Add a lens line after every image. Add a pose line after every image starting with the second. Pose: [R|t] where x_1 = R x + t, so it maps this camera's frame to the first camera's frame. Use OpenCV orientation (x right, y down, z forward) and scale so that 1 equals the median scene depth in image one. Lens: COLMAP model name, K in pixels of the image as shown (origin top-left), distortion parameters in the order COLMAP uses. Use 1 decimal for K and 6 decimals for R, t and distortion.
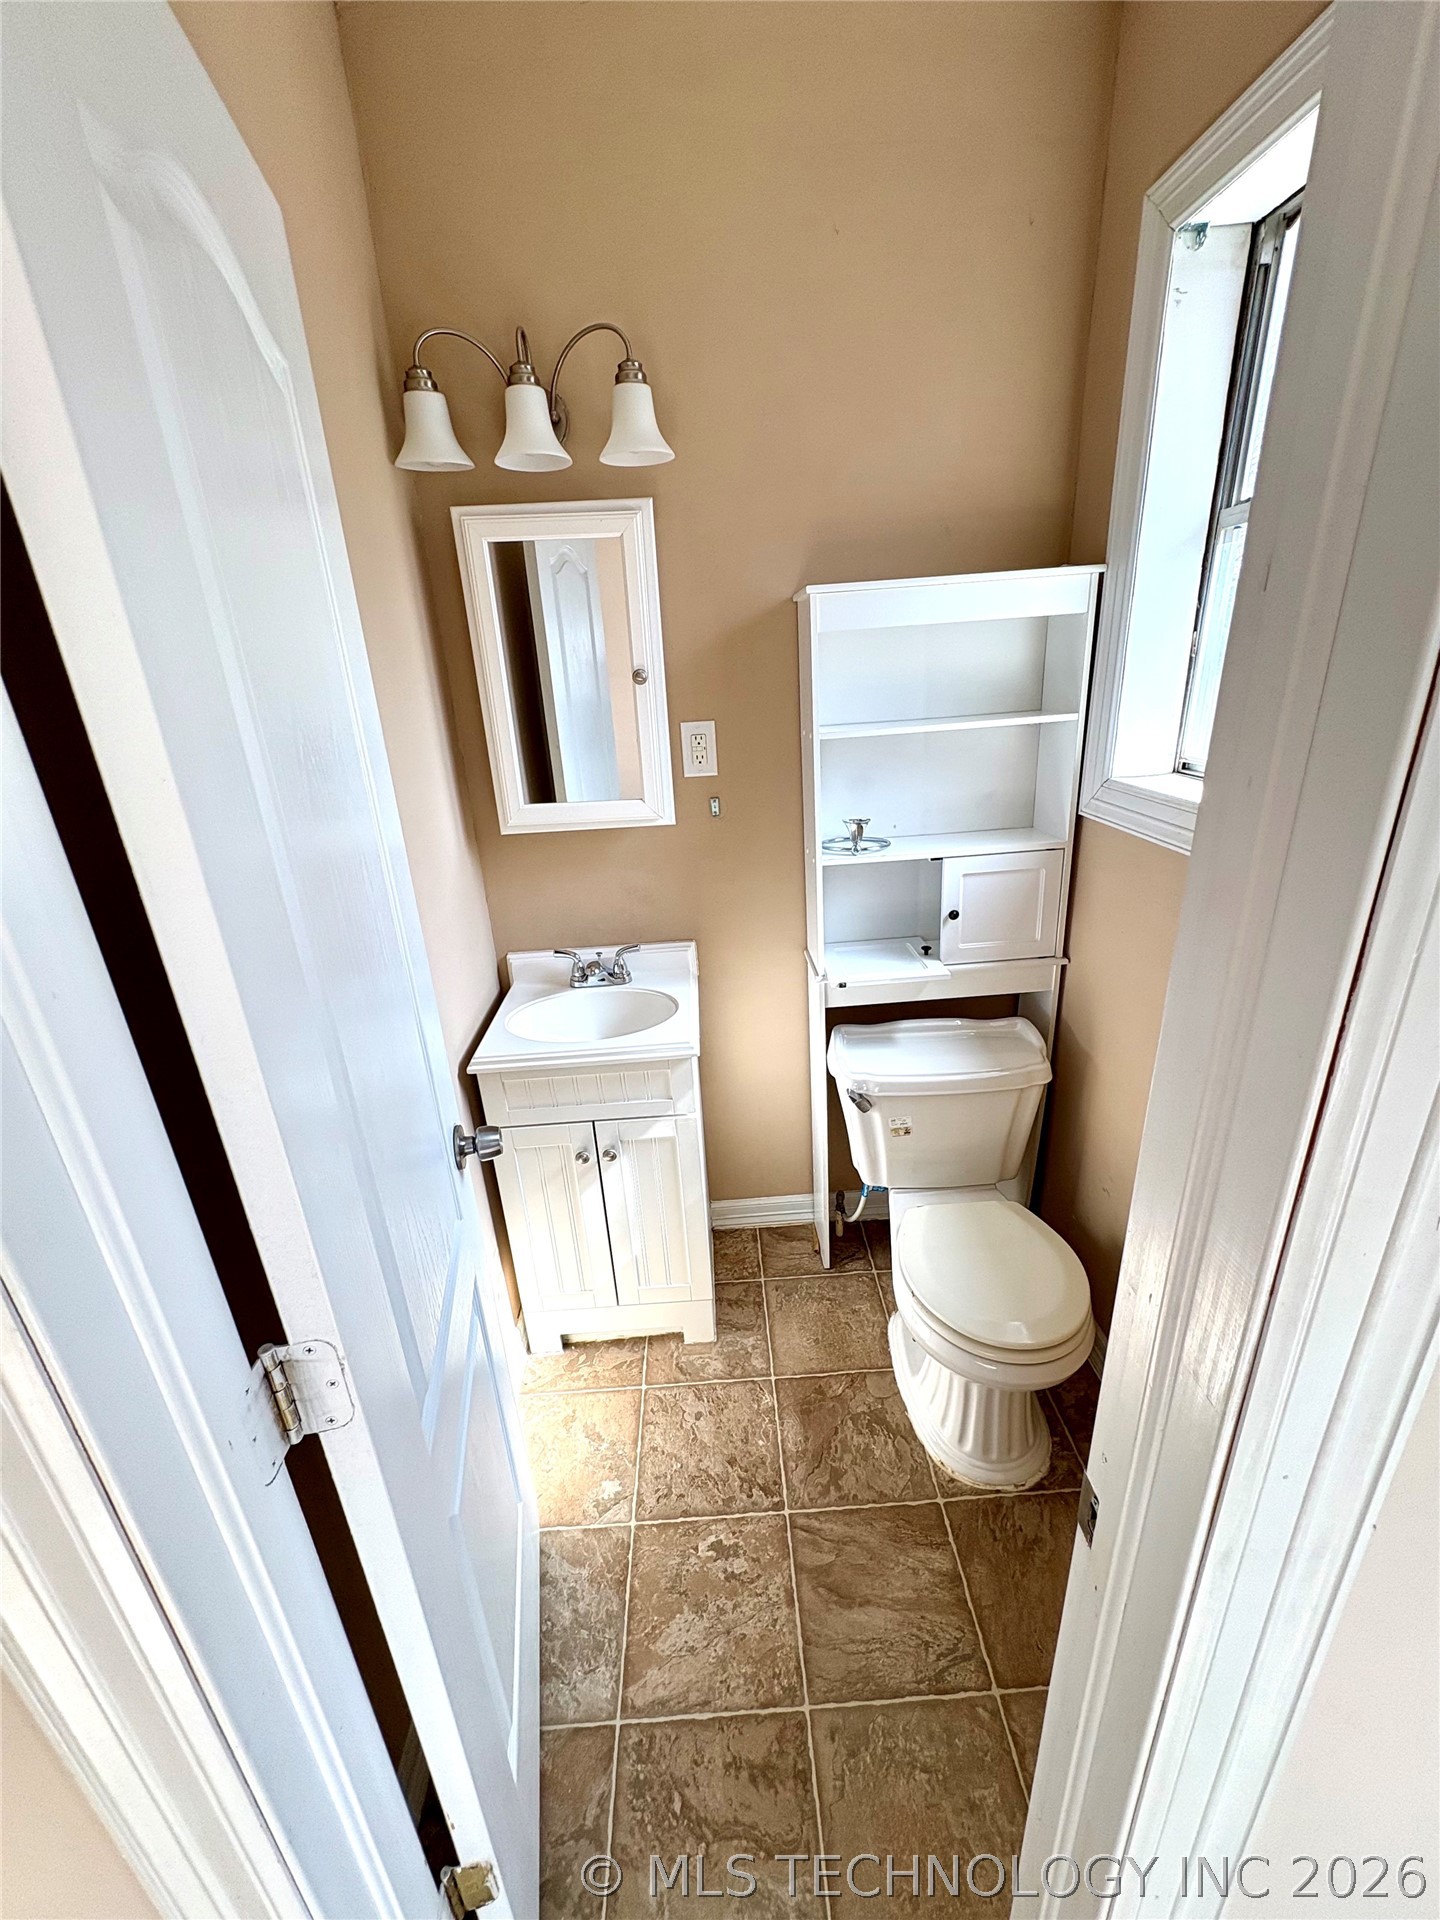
lens RADIAL K [[768.0, 0, 722.9], [0, 768.0, 957.2], [0, 0, 1]] dist [-0.000300, 0.000804]
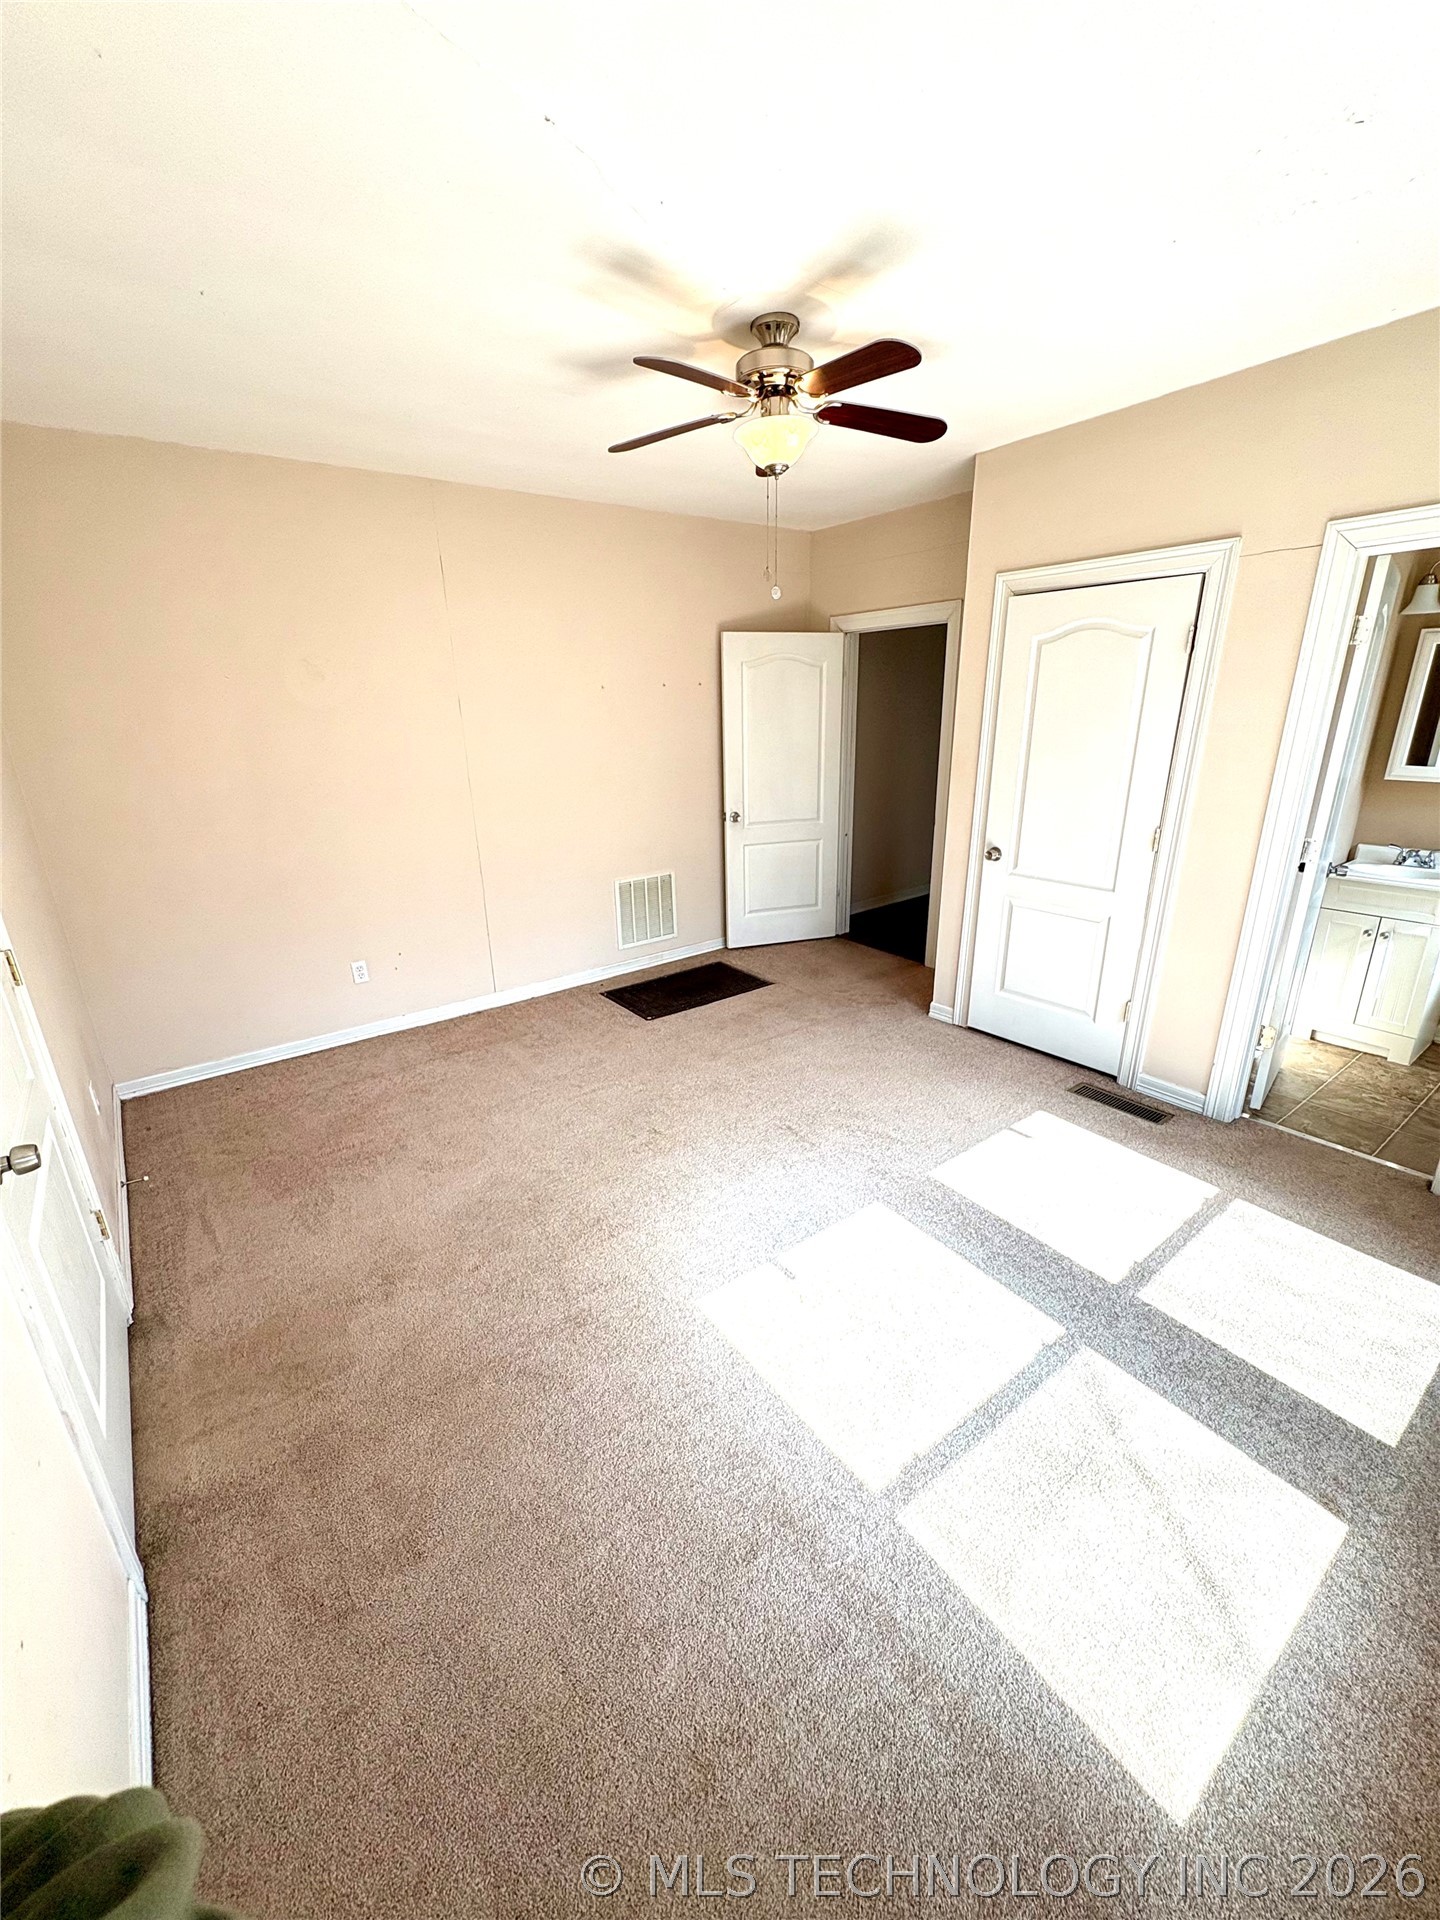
lens RADIAL K [[768.0, 0, 717.4], [0, 768.0, 960.0], [0, 0, 1]] dist [-0.000300, 0.000804]
pose [[0.576347, 0.299322, -0.760415, 0.462791], [-0.297427, 0.943520, 0.145966, 0.620589], [0.761158, 0.142041, 0.632822, -1.877416]]
